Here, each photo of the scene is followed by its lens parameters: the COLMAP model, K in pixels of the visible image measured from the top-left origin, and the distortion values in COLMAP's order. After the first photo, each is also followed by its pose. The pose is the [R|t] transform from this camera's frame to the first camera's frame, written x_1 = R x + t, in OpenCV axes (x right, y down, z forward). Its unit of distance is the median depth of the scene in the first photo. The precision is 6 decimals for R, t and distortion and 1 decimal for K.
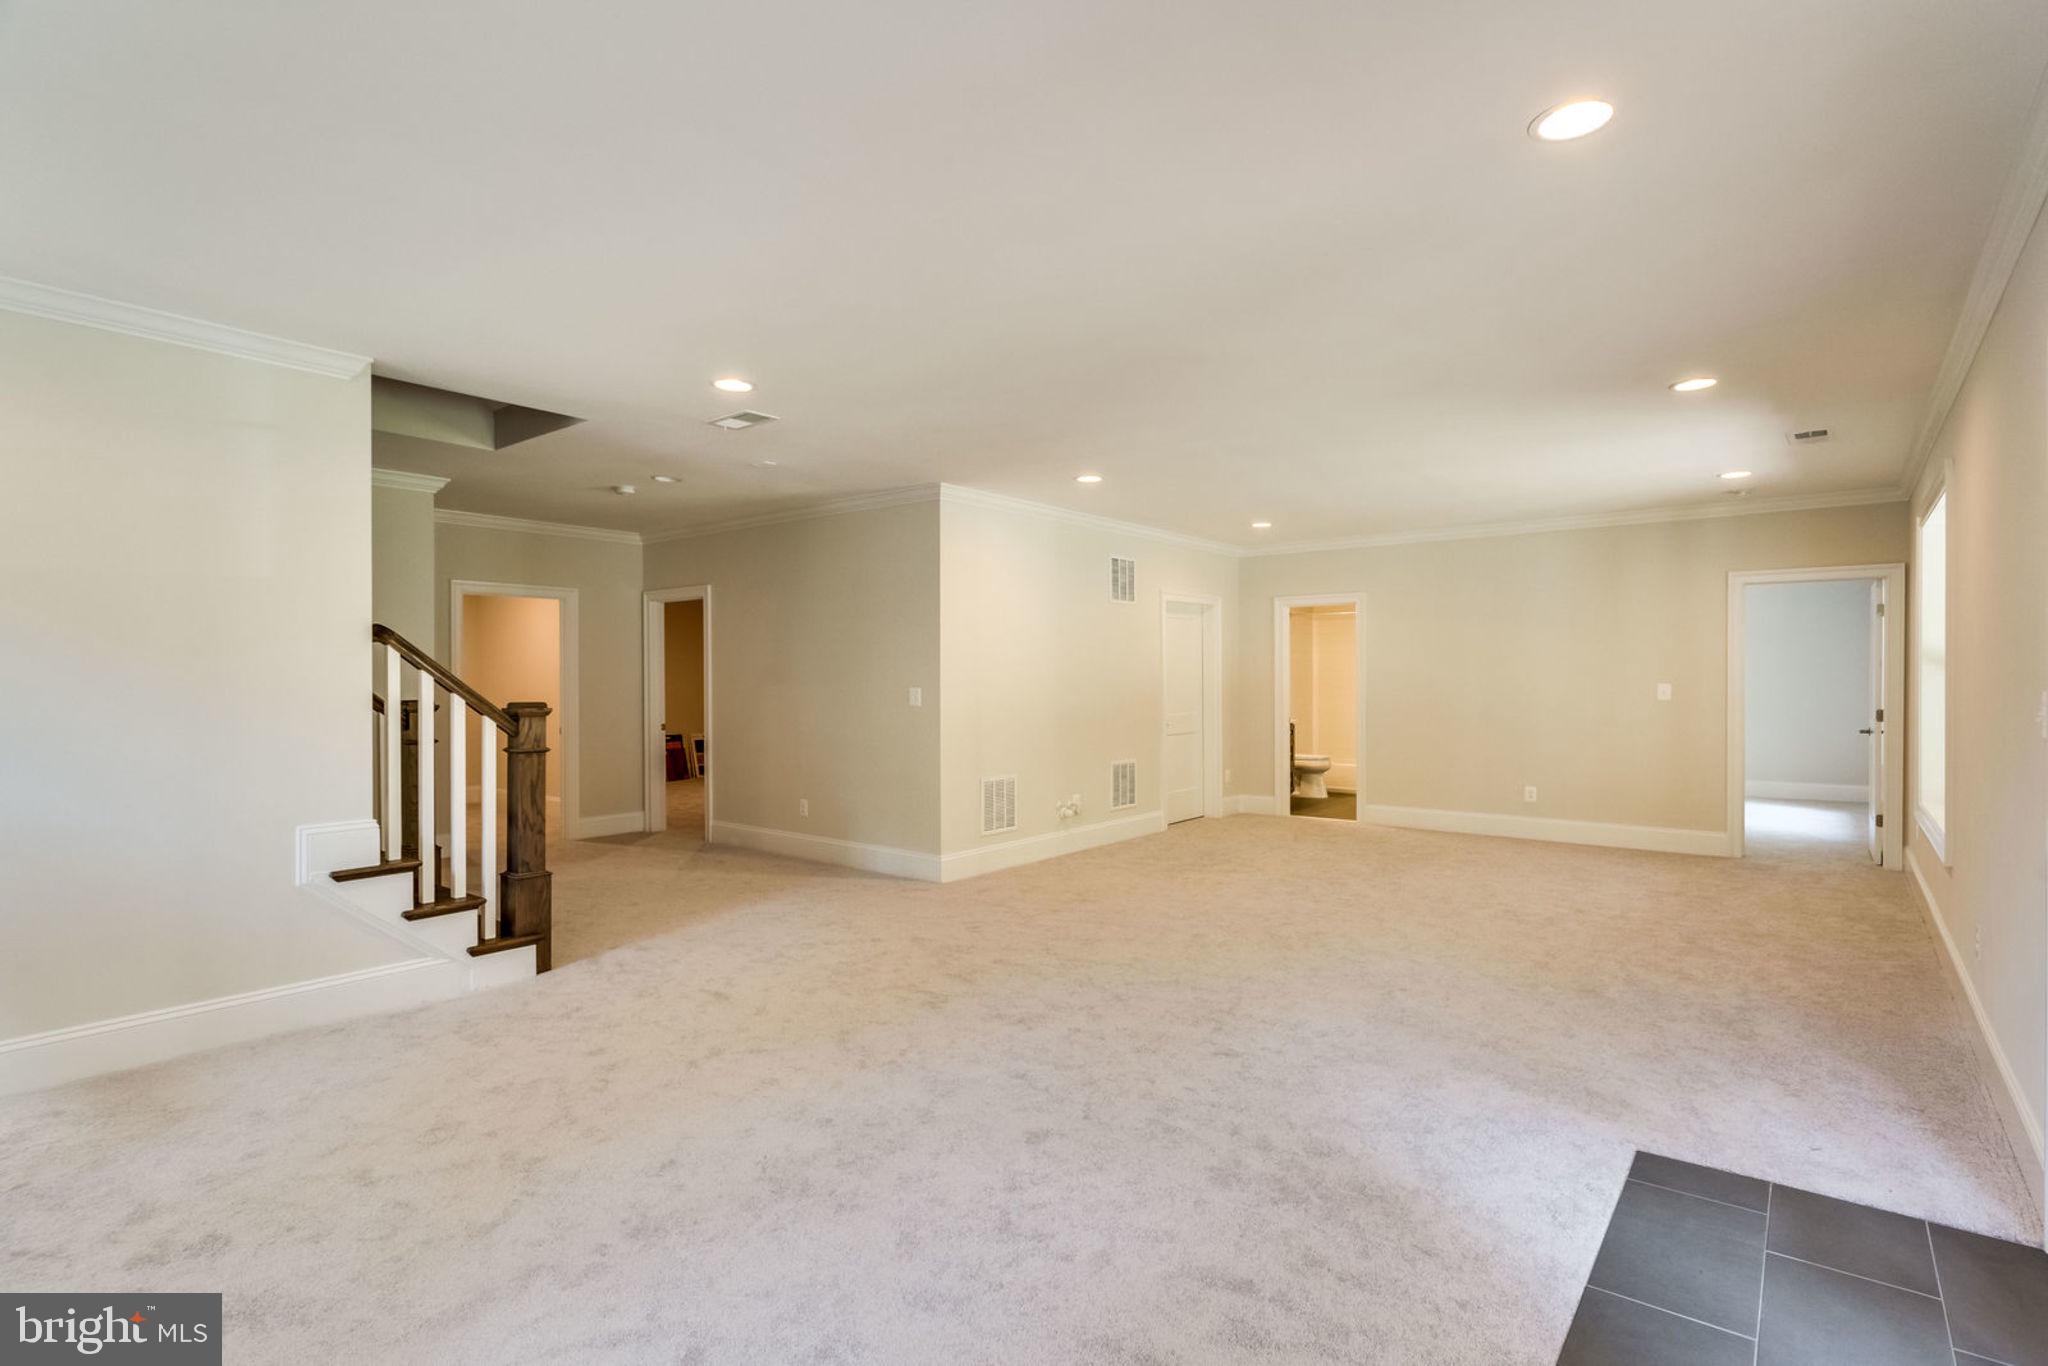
lens RADIAL K [[990.3, 0, 1017.5], [0, 990.3, 683.5], [0, 0, 1]] dist [0.000245, 0.000387]
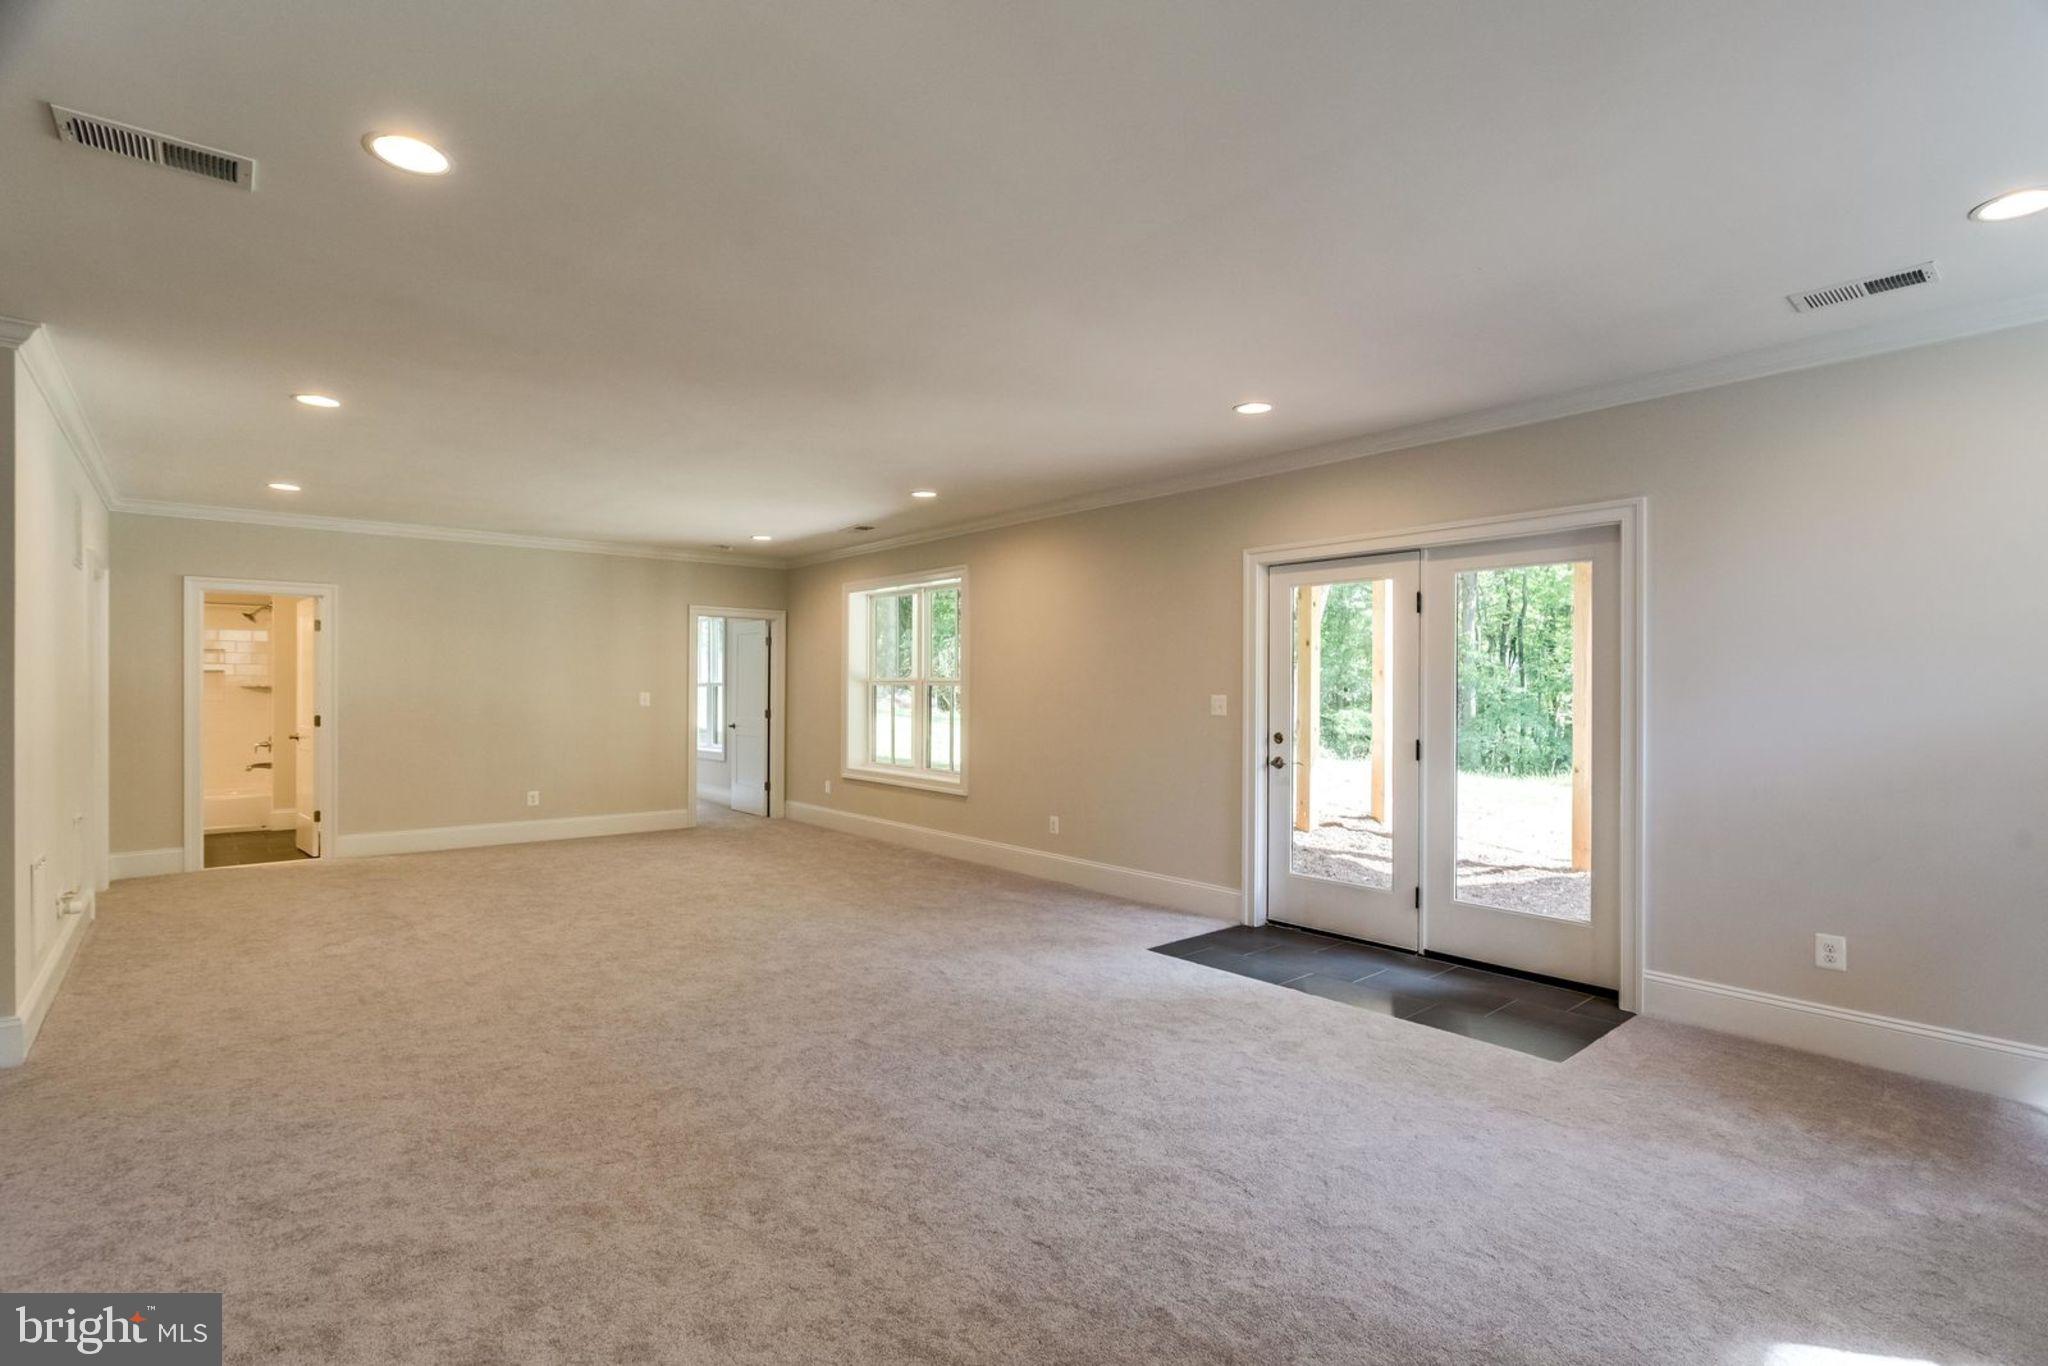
lens RADIAL K [[990.3, 0, 1012.9], [0, 990.3, 690.9], [0, 0, 1]] dist [0.000245, 0.000387]
pose [[0.188235, -0.000866, 0.982124, -0.502240], [0.002318, 0.999997, 0.000438, -0.001046], [-0.982121, 0.002194, 0.188237, 0.375928]]
